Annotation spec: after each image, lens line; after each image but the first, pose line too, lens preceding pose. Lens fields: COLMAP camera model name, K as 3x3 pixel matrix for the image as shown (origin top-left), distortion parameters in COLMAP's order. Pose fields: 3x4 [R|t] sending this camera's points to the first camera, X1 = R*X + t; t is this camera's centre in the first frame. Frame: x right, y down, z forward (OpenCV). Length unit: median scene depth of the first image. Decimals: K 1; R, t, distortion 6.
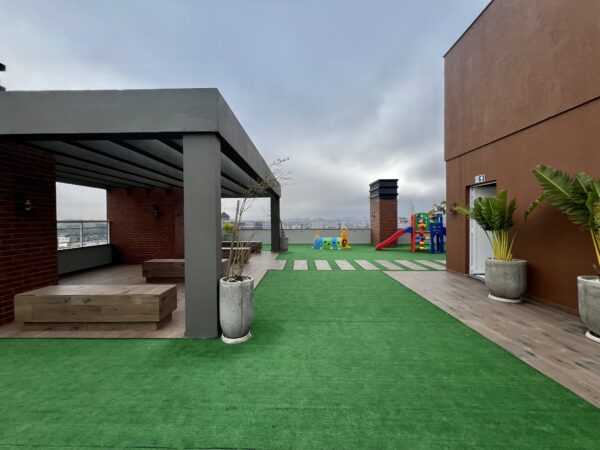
lens RADIAL K [[240.7, 0, 298.8], [0, 240.7, 222.2], [0, 0, 1]] dist [0.000977, -0.000061]
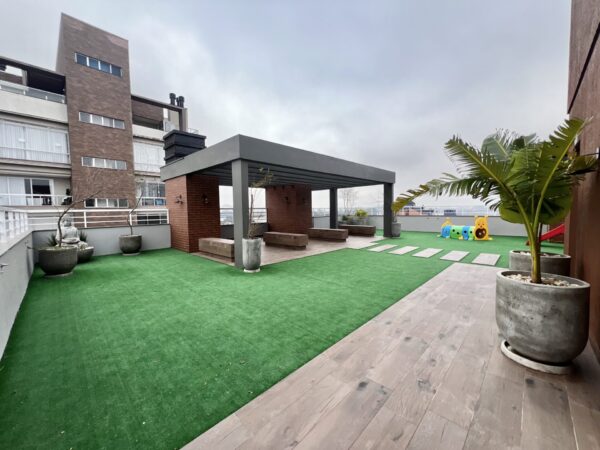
lens RADIAL K [[240.7, 0, 299.6], [0, 240.7, 223.7], [0, 0, 1]] dist [0.000977, -0.000061]
pose [[0.730155, 0.034706, -0.682399, 0.466915], [0.004751, 0.998427, 0.055863, 0.010098], [0.683265, -0.044031, 0.728842, -0.019286]]
